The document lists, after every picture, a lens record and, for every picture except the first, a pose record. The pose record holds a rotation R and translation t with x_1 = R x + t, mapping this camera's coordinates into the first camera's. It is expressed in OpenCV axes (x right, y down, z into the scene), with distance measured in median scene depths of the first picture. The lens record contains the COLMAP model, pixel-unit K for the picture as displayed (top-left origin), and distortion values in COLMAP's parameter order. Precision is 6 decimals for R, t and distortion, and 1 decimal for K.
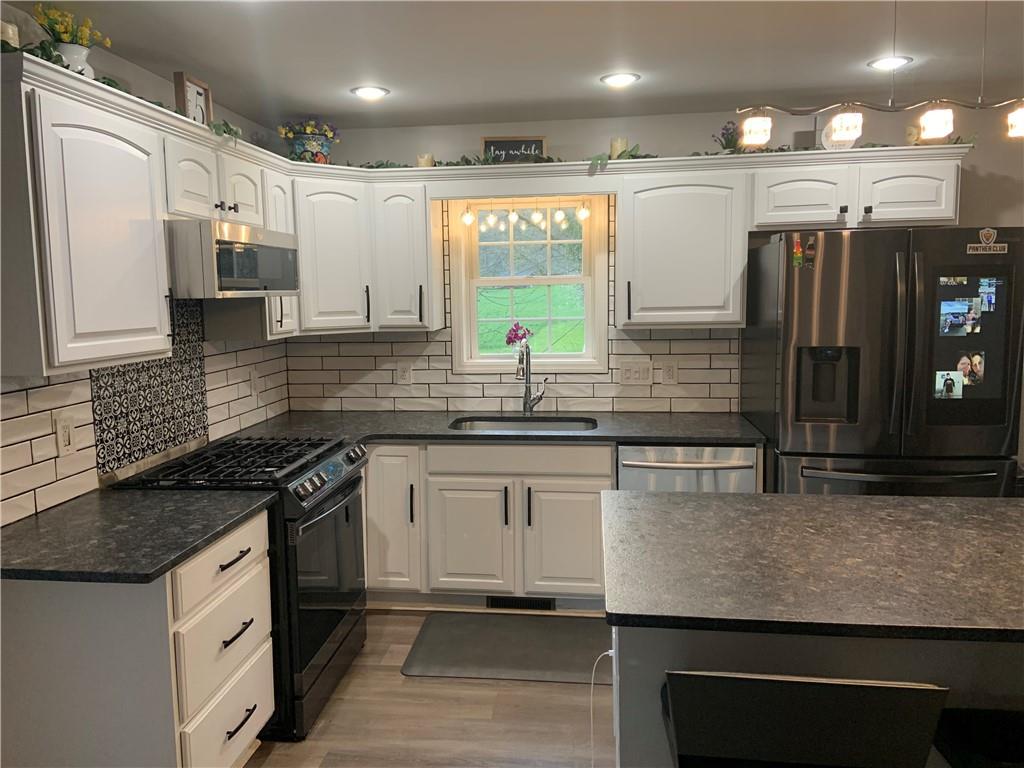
lens RADIAL K [[752.4, 0, 506.1], [0, 752.4, 364.6], [0, 0, 1]] dist [0.117544, -0.133381]
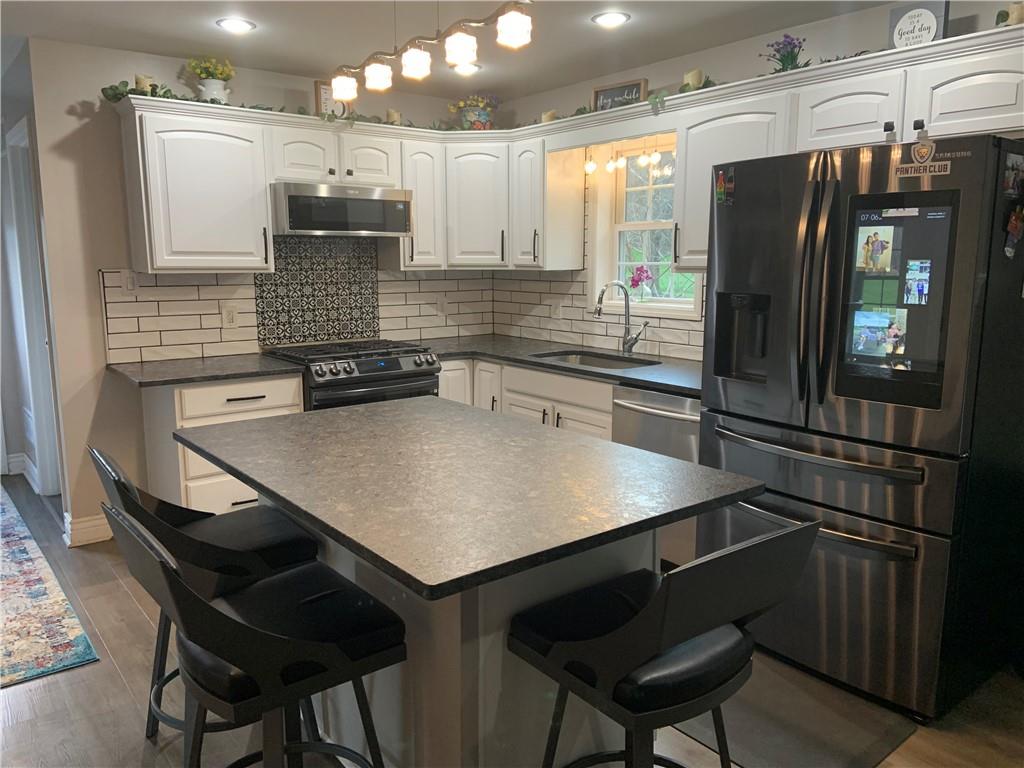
lens RADIAL K [[752.4, 0, 506.1], [0, 752.4, 364.6], [0, 0, 1]] dist [0.117544, -0.133381]
pose [[0.715528, 0.117175, -0.688687, 0.725116], [-0.079221, 0.993083, 0.086658, 0.003023], [0.694077, -0.007448, 0.719862, 0.154457]]
